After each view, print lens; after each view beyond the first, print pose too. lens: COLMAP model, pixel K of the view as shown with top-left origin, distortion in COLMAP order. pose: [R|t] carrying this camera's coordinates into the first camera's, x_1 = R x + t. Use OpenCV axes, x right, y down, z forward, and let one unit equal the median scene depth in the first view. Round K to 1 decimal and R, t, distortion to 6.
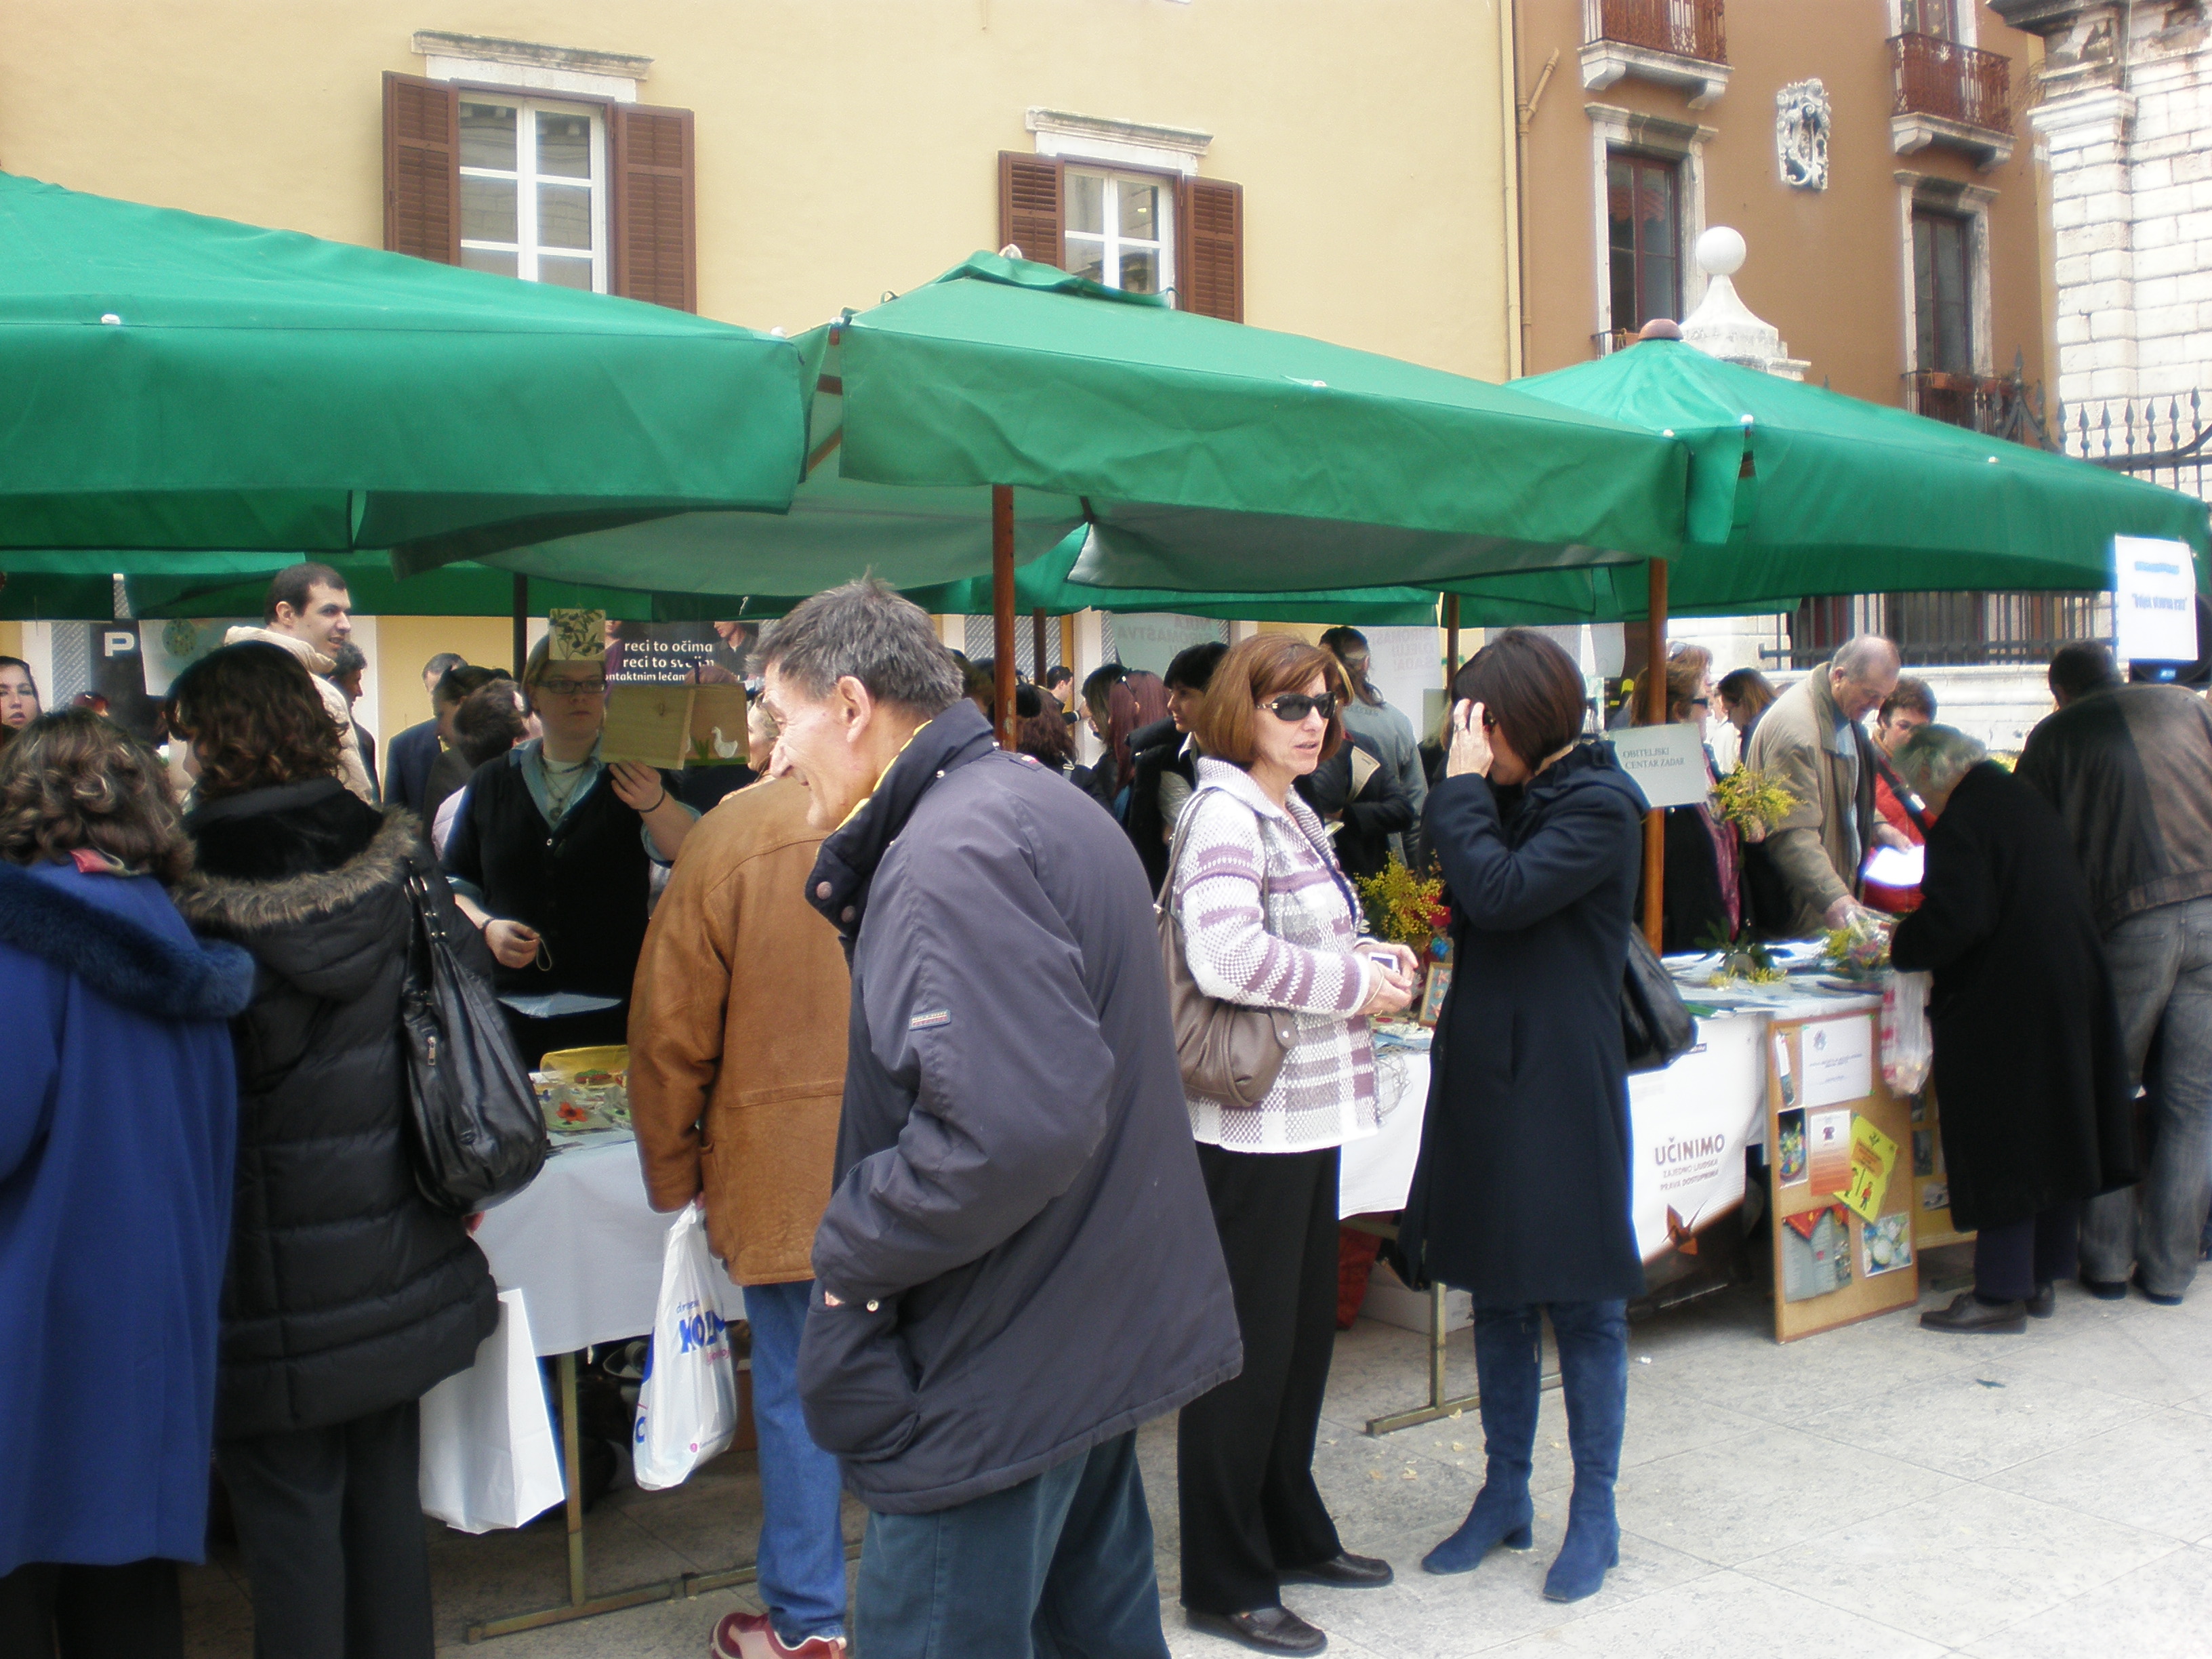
lens RADIAL K [[2429.3, 0, 1216.0], [0, 2429.3, 831.3], [0, 0, 1]] dist [-0.161491, -0.159329]
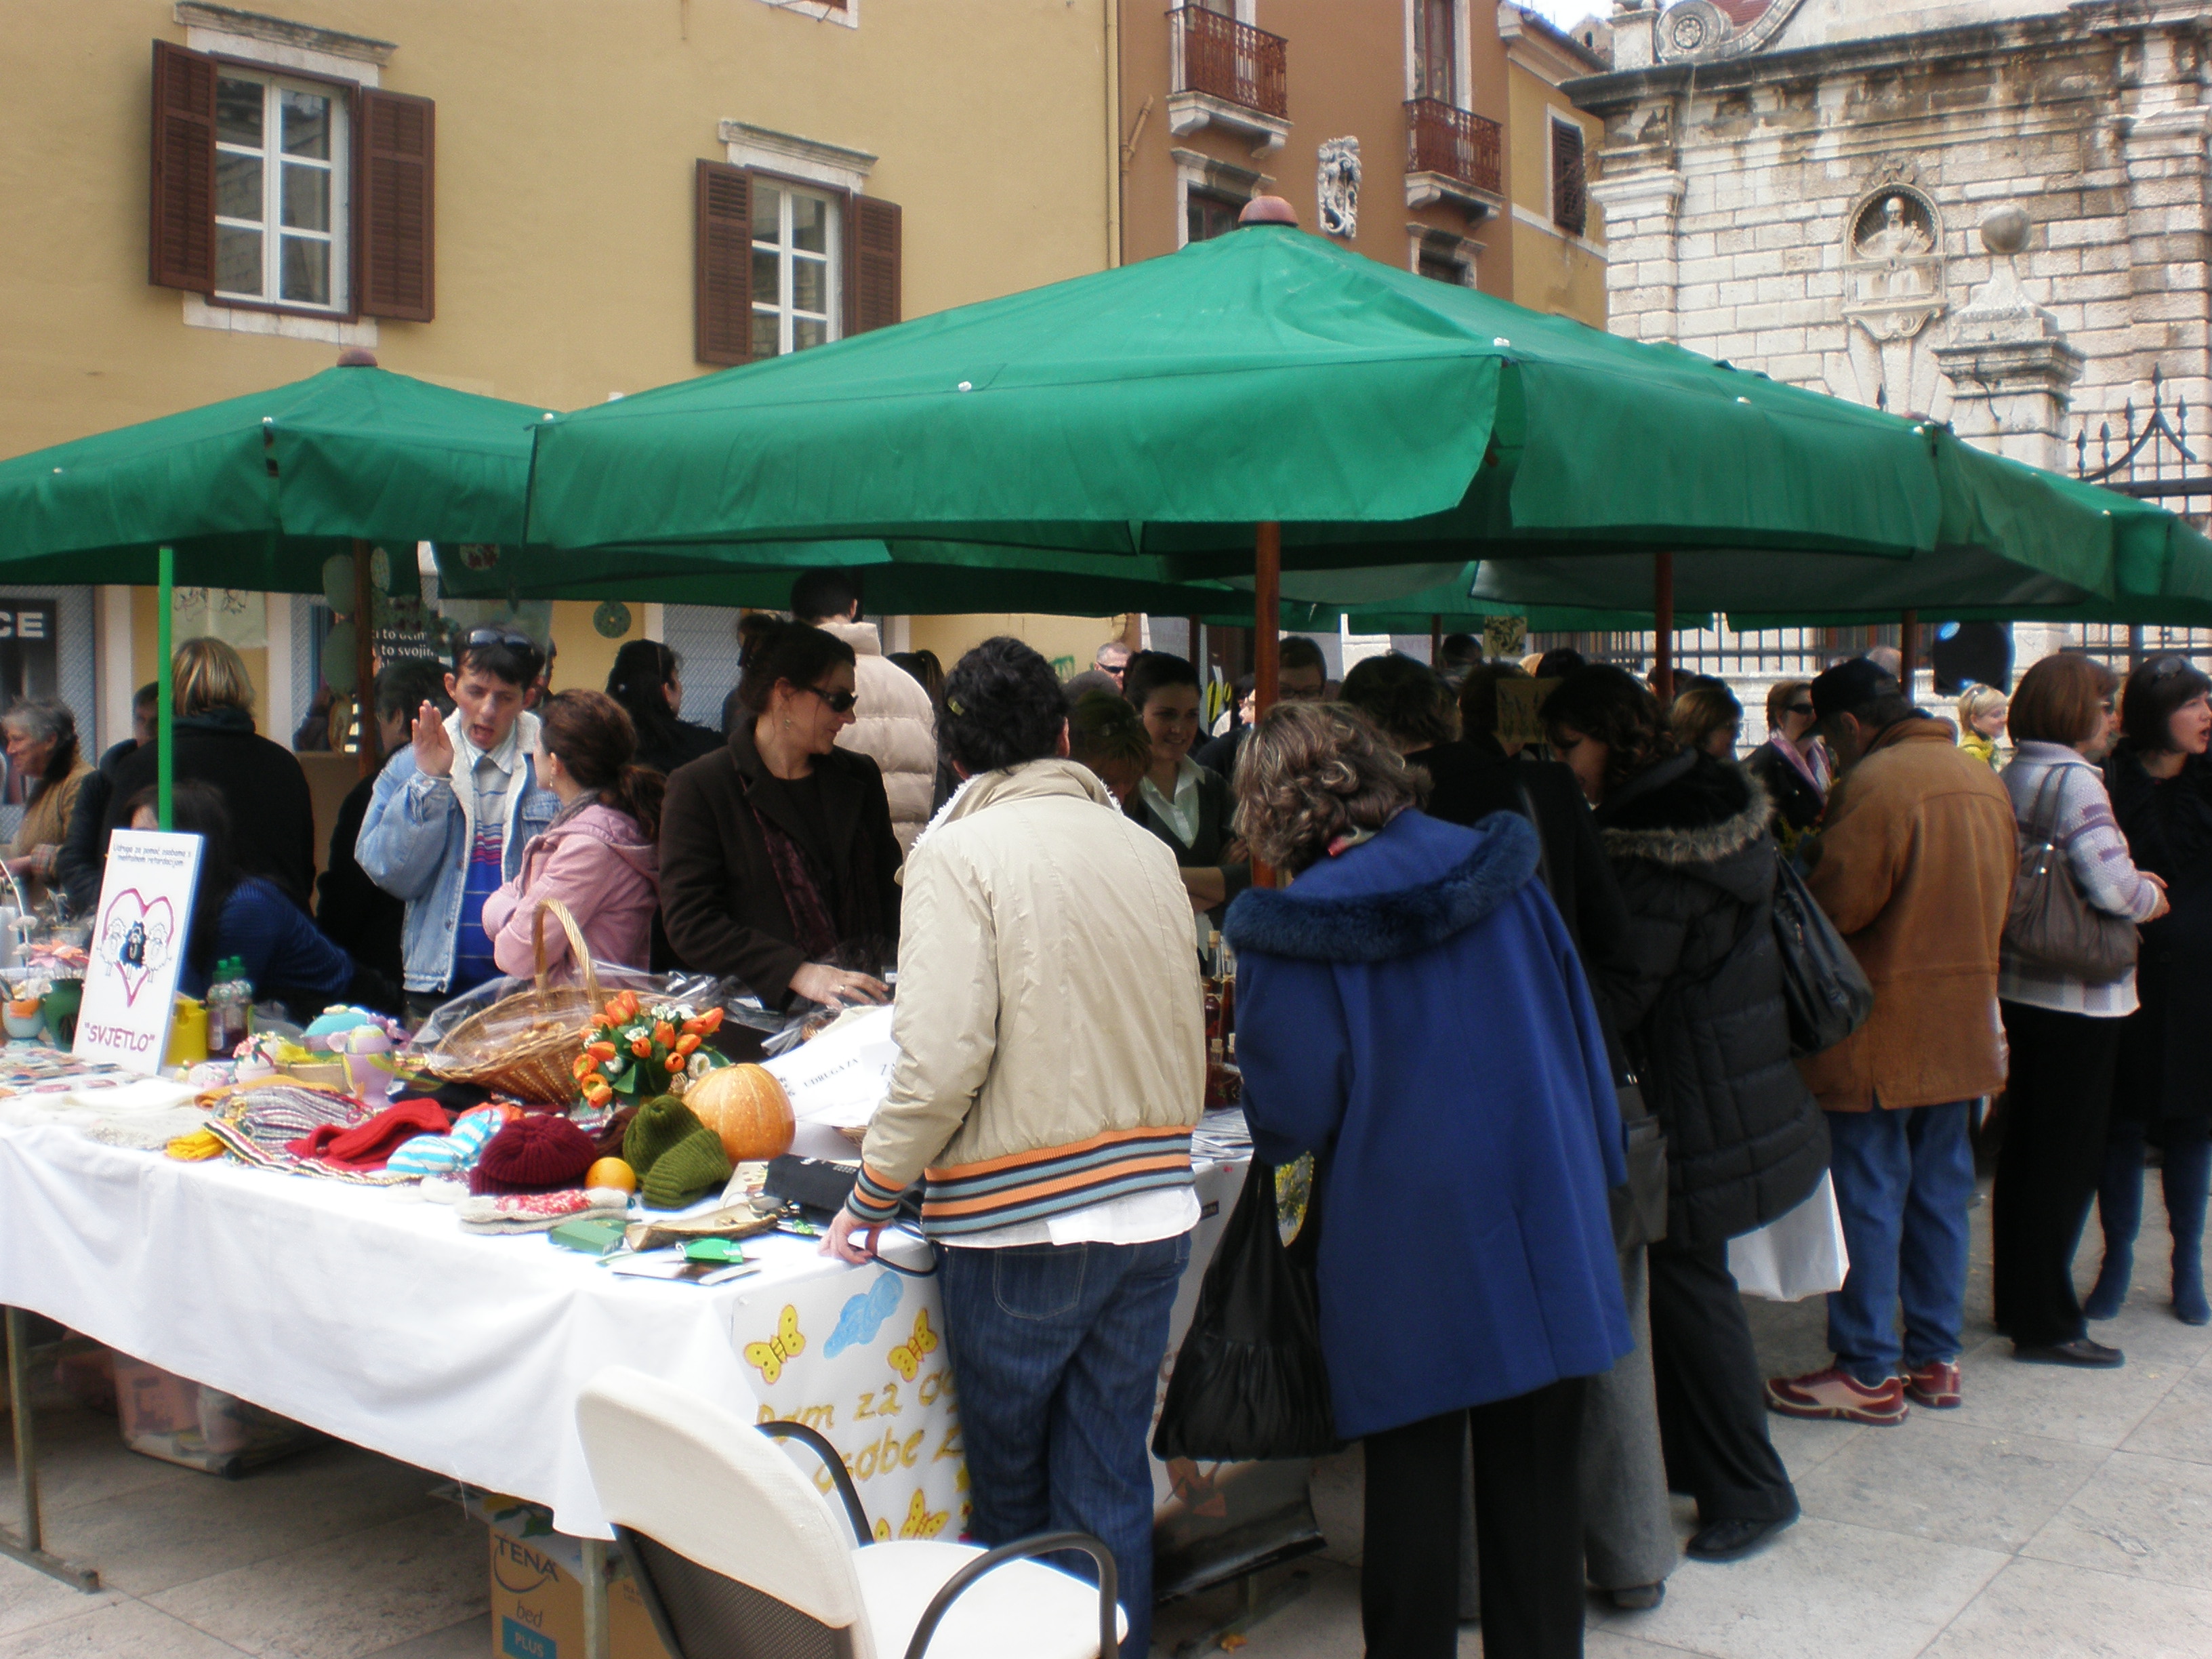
lens RADIAL K [[2429.3, 0, 1216.0], [0, 2429.3, 831.3], [0, 0, 1]] dist [-0.161491, -0.159329]
pose [[0.936820, -0.007782, 0.349724, -0.236118], [0.008037, 0.999967, 0.000721, 0.006157], [-0.349718, 0.002136, 0.936852, -0.034388]]
